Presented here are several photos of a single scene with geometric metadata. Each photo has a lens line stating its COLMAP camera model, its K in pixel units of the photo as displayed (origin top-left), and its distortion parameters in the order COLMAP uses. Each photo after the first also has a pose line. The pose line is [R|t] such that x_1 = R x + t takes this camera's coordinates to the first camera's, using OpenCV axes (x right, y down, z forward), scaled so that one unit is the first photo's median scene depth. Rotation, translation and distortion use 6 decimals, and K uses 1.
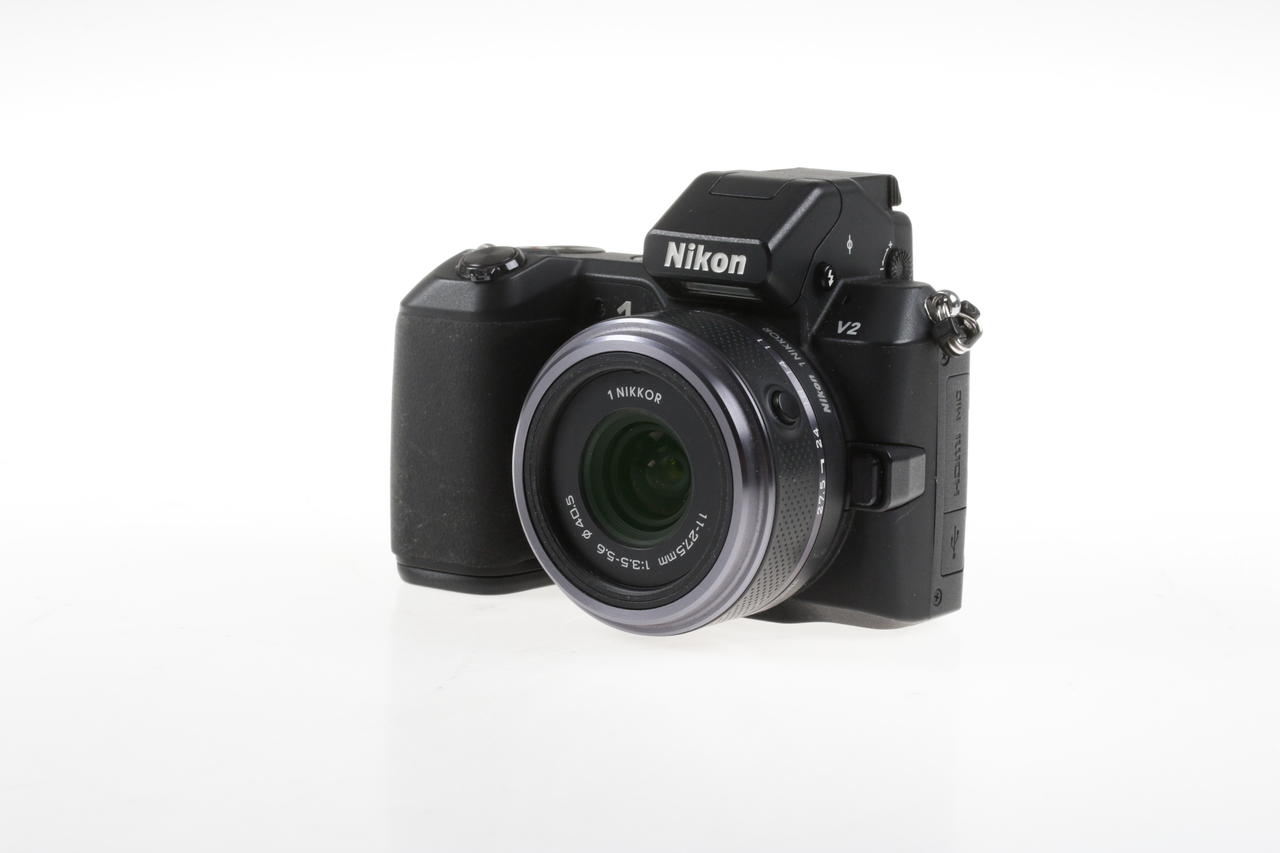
lens RADIAL K [[3894.0, 0, 640.0], [0, 3894.0, 426.5], [0, 0, 1]] dist [0.036992, -0.035043]
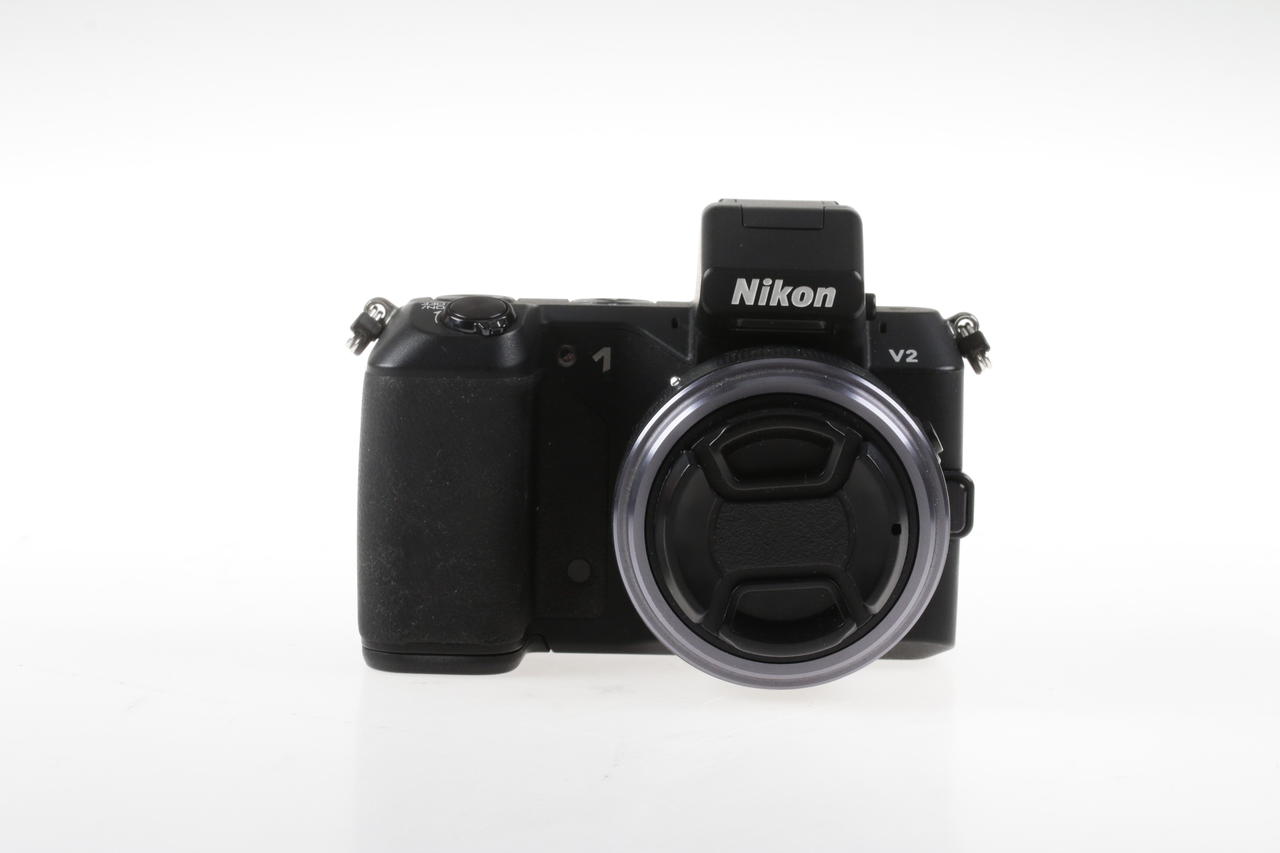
lens RADIAL K [[3894.0, 0, 640.0], [0, 3894.0, 426.5], [0, 0, 1]] dist [0.036992, -0.035043]
pose [[0.804726, -0.074220, 0.588988, -0.581720], [0.079854, 0.996670, 0.016489, -0.029160], [-0.588251, 0.033764, 0.807974, 0.246421]]
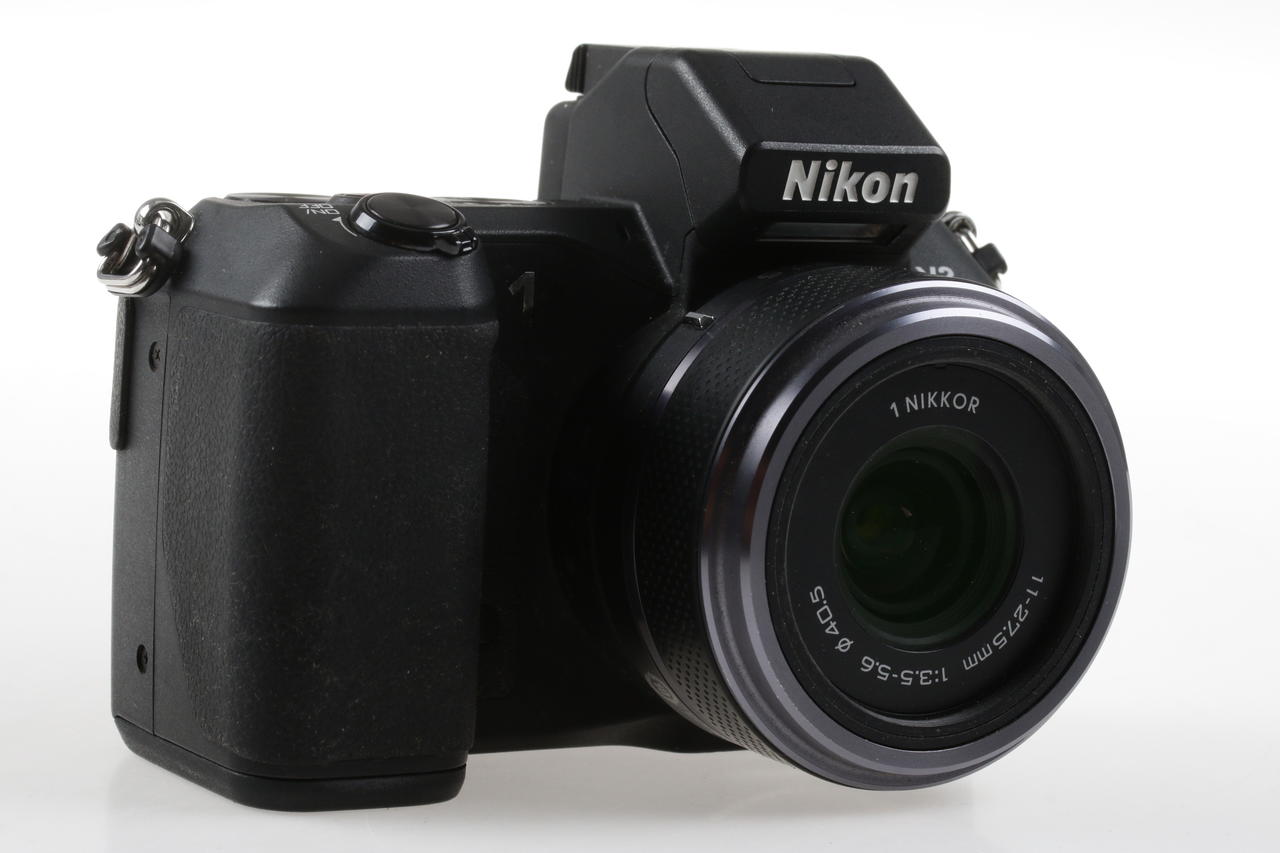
lens RADIAL K [[3894.0, 0, 640.0], [0, 3894.0, 426.5], [0, 0, 1]] dist [0.036992, -0.035043]
pose [[0.408694, -0.107975, 0.906262, -0.572976], [0.093527, 0.992704, 0.076096, -0.055278], [-0.907867, 0.053659, 0.415811, 0.773668]]
